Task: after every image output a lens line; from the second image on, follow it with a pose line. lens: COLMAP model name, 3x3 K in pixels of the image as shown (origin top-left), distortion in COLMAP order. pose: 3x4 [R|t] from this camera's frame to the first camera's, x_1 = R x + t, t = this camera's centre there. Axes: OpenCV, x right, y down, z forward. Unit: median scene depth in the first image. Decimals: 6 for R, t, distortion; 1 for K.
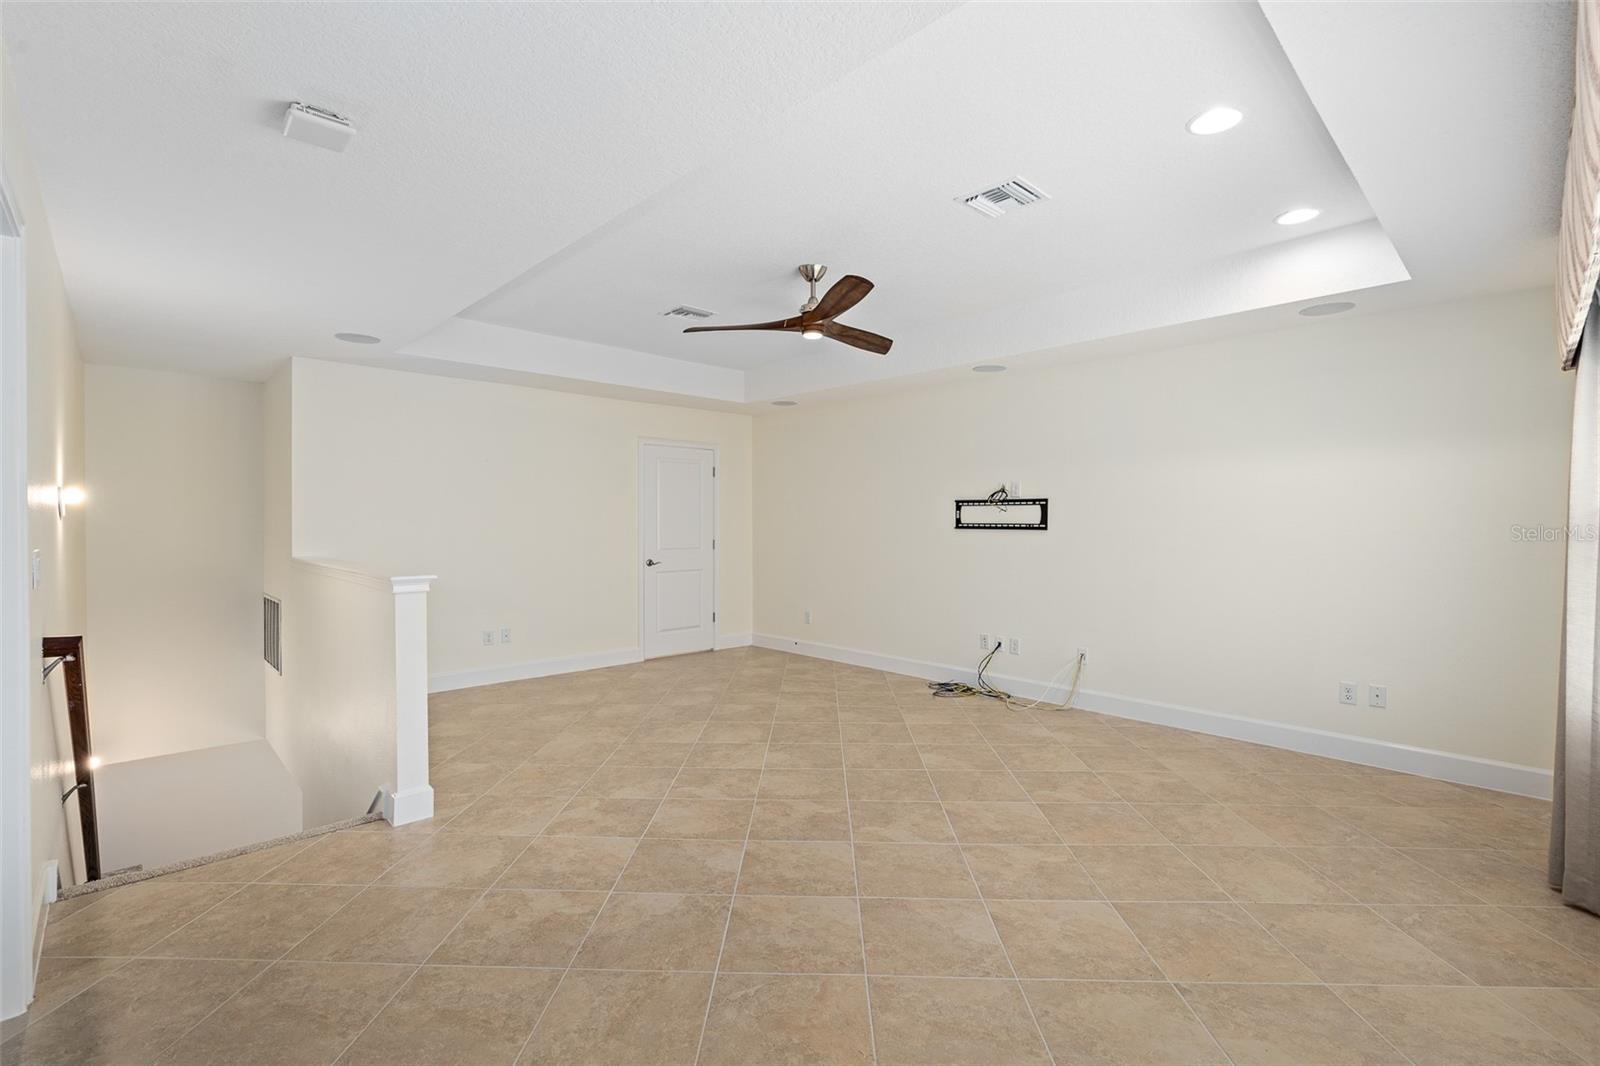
lens RADIAL K [[719.4, 0, 798.4], [0, 719.4, 523.7], [0, 0, 1]] dist [-0.006859, 0.000407]
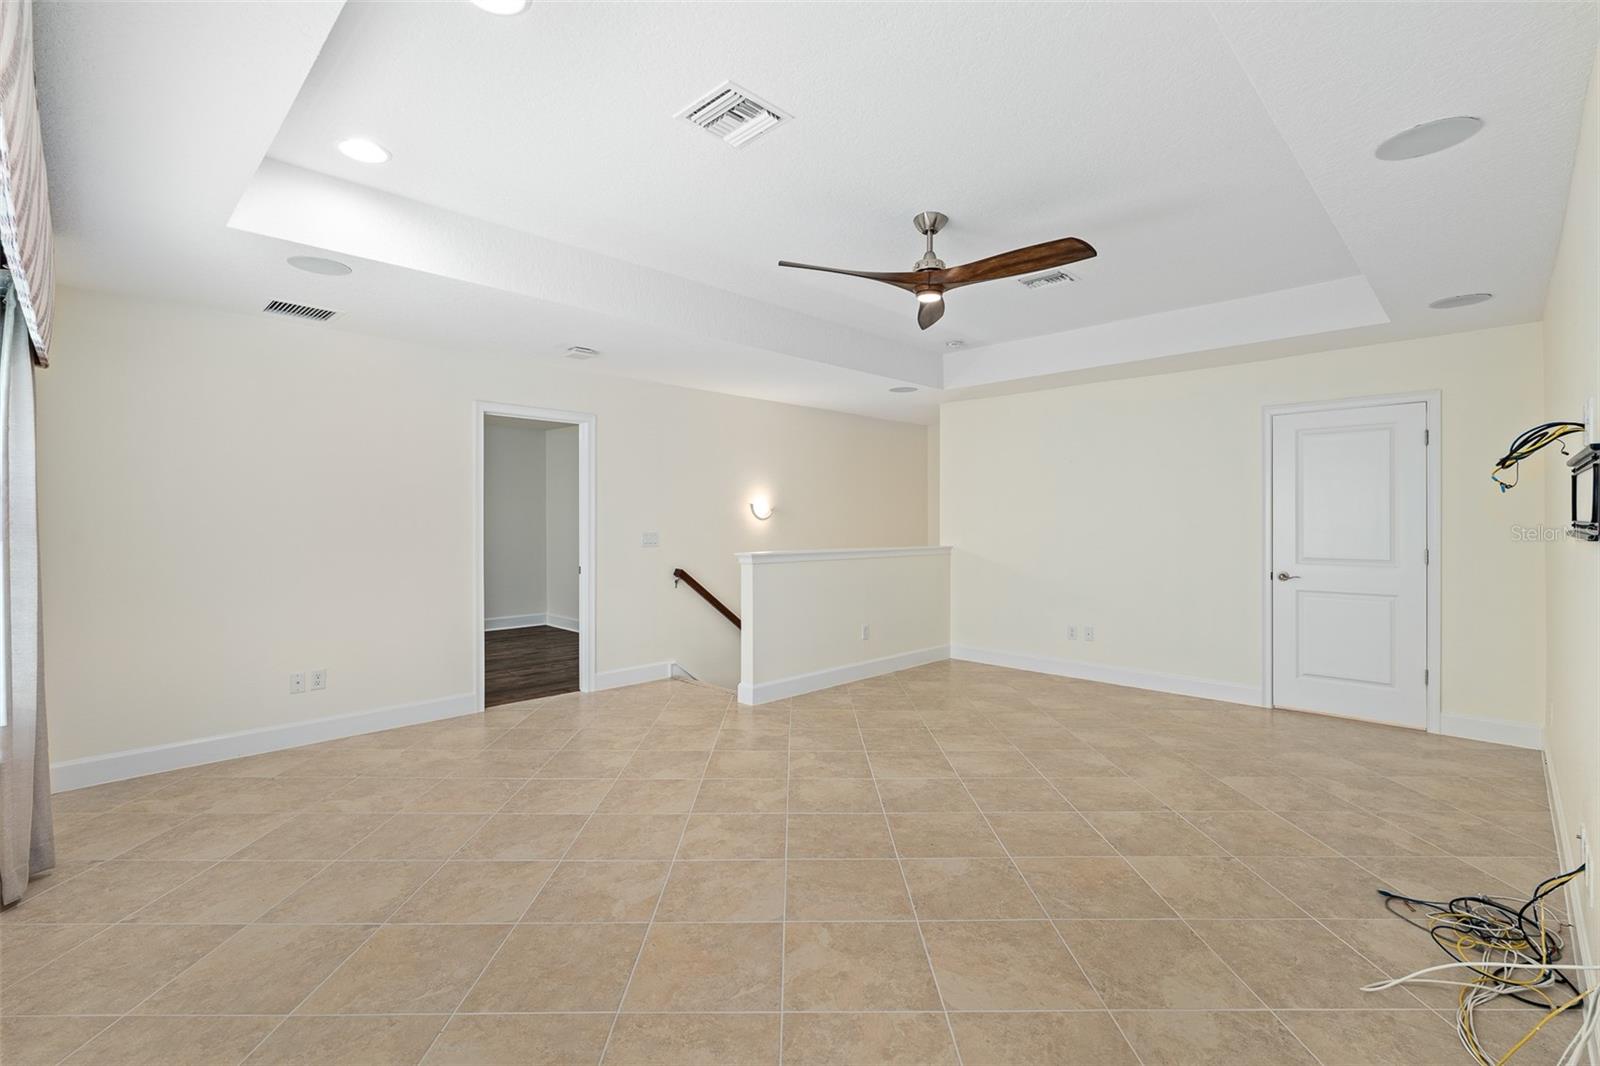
lens RADIAL K [[719.4, 0, 798.4], [0, 719.4, 523.7], [0, 0, 1]] dist [-0.006859, 0.000407]
pose [[0.029466, 0.001887, -0.999564, 0.895102], [-0.002220, 0.999996, 0.001822, 0.001376], [0.999563, 0.002165, 0.029470, 0.868837]]
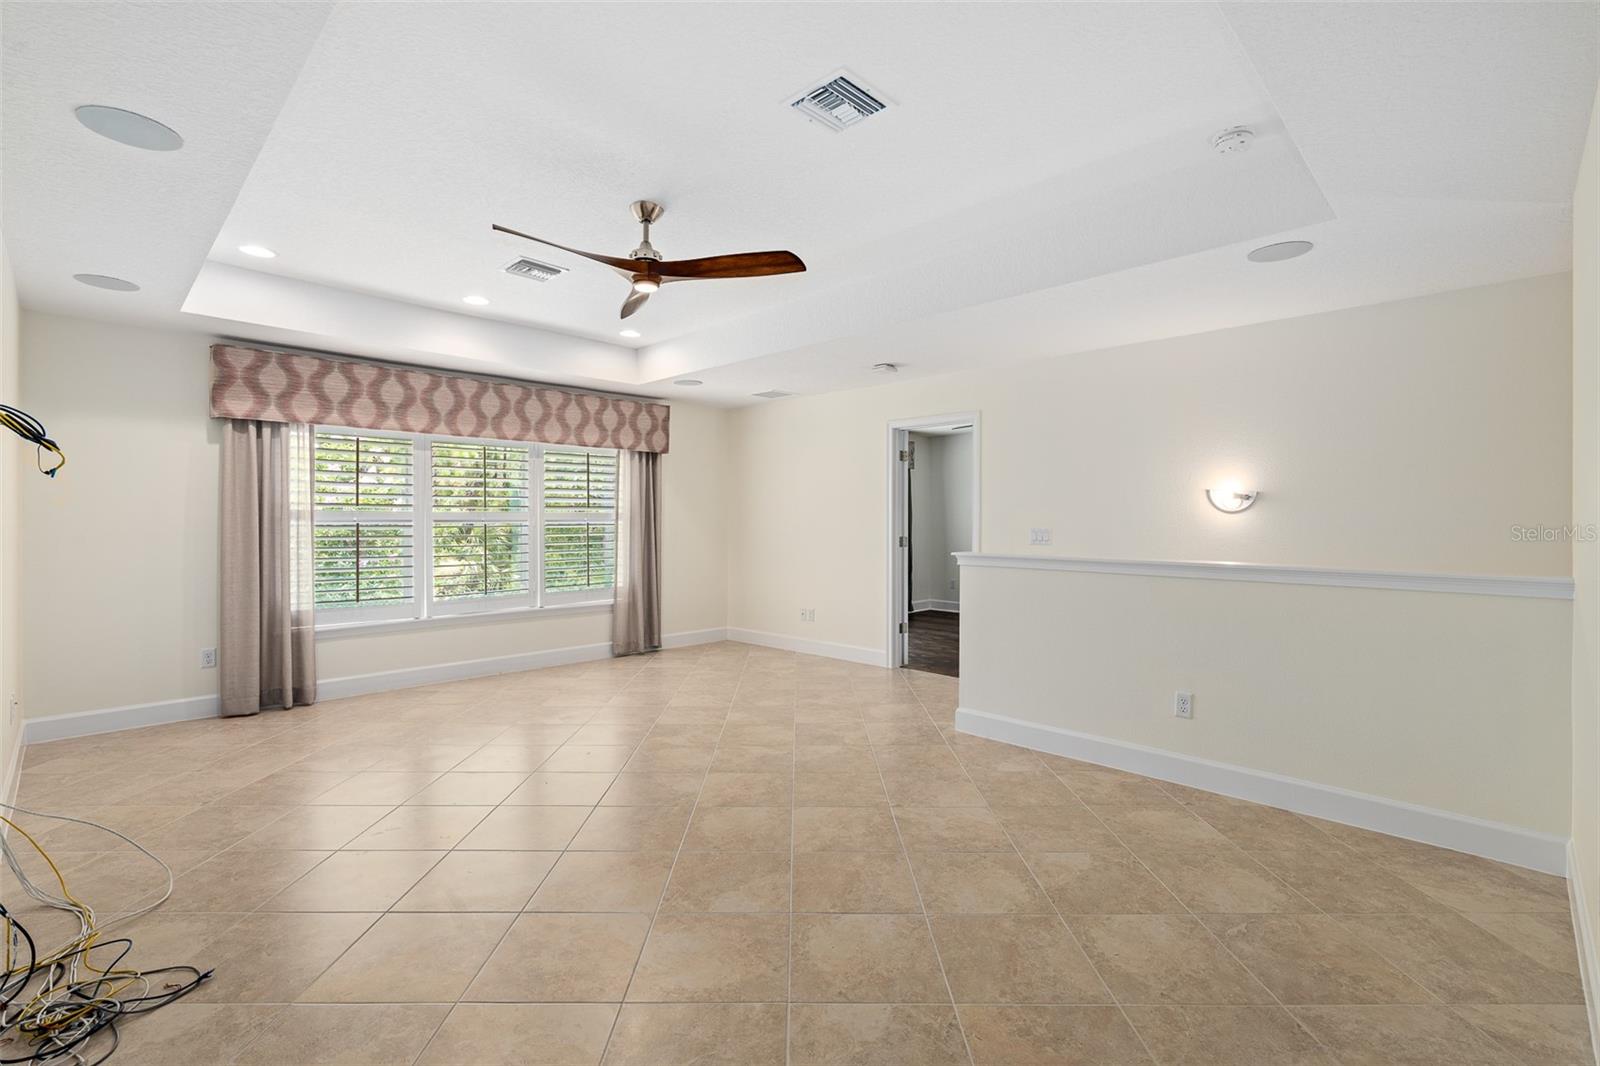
lens RADIAL K [[719.4, 0, 798.4], [0, 719.4, 523.7], [0, 0, 1]] dist [-0.006859, 0.000407]
pose [[-0.999536, -0.003659, -0.030229, -0.138875], [-0.003919, 0.999956, 0.008538, 0.005140], [0.030196, 0.008652, -0.999507, 1.936663]]
